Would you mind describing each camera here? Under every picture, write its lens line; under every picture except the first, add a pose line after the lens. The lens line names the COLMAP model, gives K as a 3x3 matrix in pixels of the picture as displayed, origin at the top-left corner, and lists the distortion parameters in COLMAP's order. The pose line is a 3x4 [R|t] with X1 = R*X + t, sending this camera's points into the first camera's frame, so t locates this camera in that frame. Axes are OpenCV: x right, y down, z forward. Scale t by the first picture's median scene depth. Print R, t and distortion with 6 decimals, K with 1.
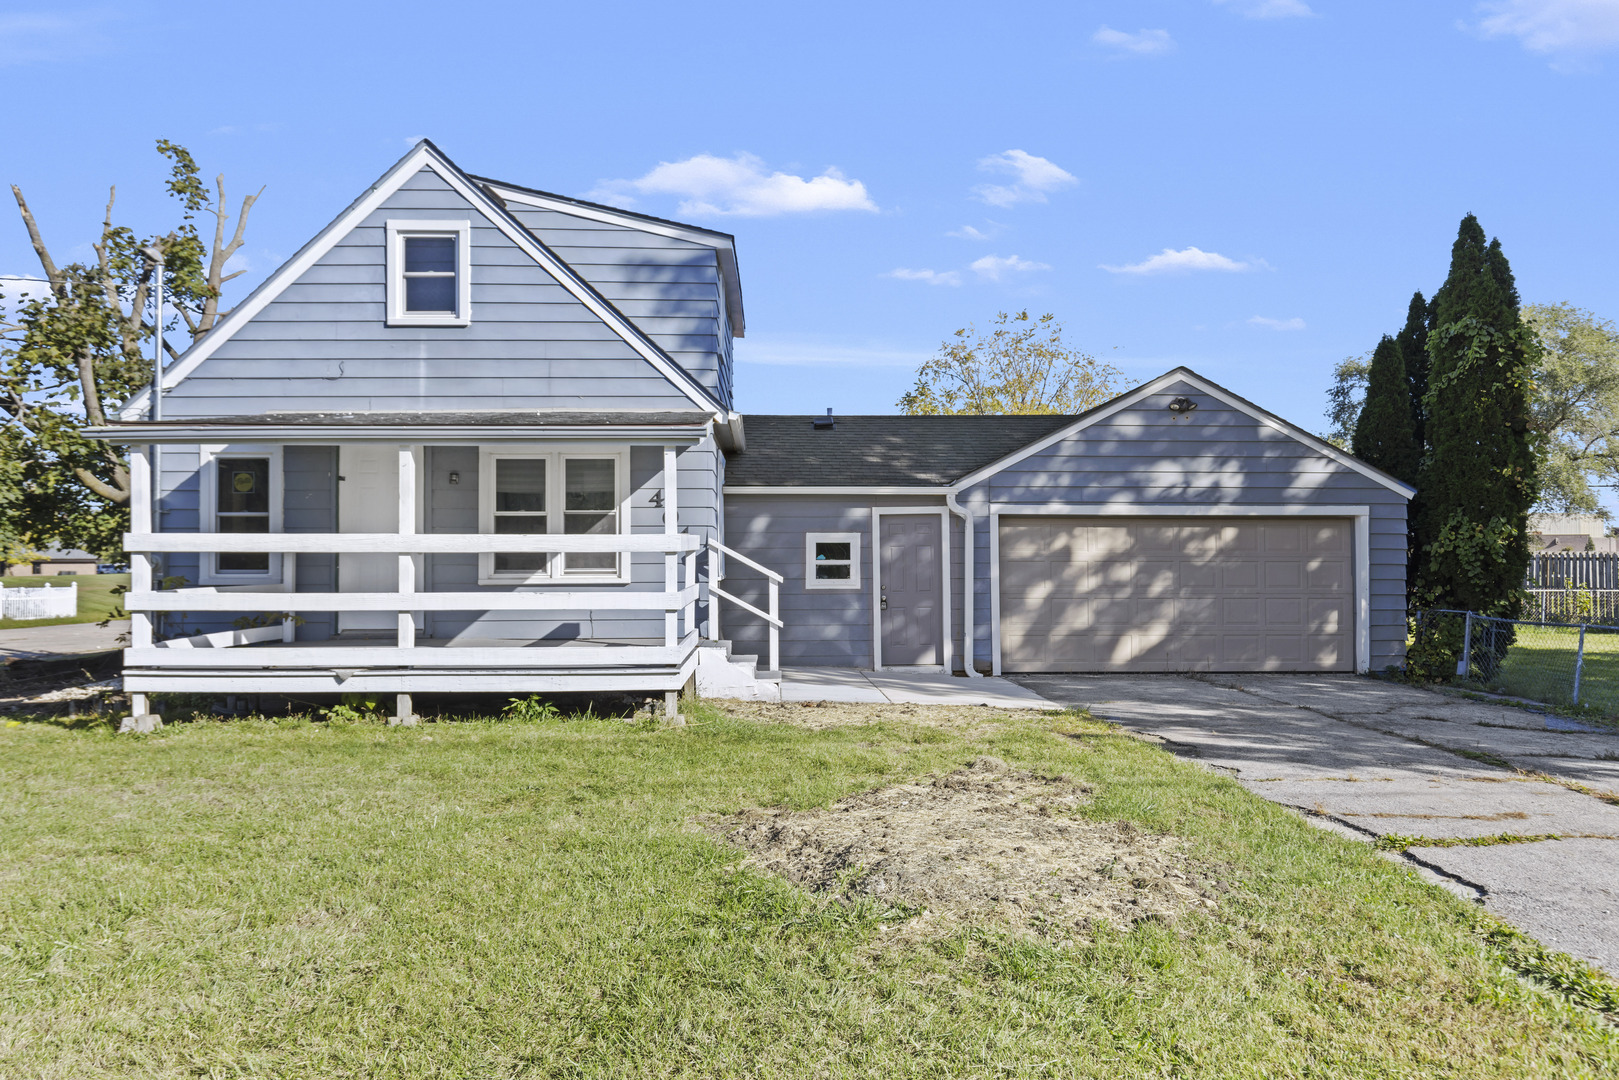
lens RADIAL K [[1193.7, 0, 809.5], [0, 1193.7, 540.0], [0, 0, 1]] dist [-0.004782, -0.000256]
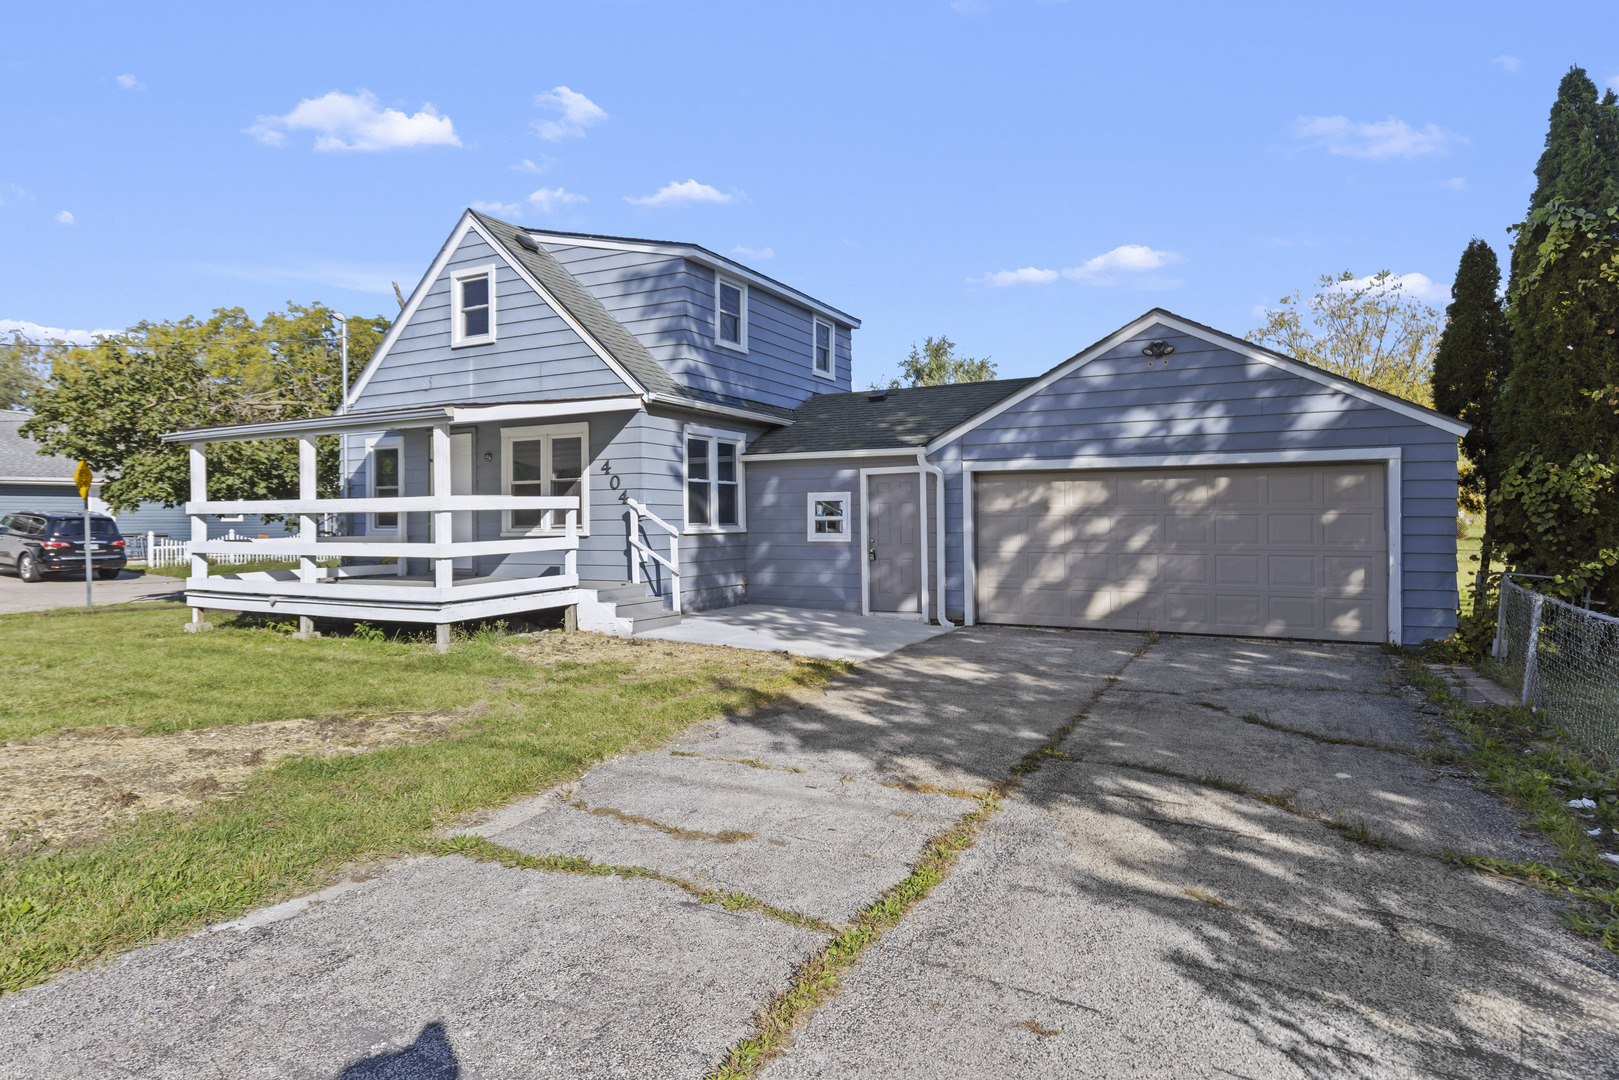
lens RADIAL K [[910.4, 0, 809.3], [0, 910.4, 513.2], [0, 0, 1]] dist [0.002557, -0.000114]
pose [[0.866072, -0.007410, -0.499864, 0.436089], [0.015323, 0.999814, 0.011728, 0.004163], [0.499684, -0.017817, 0.866024, 0.237847]]
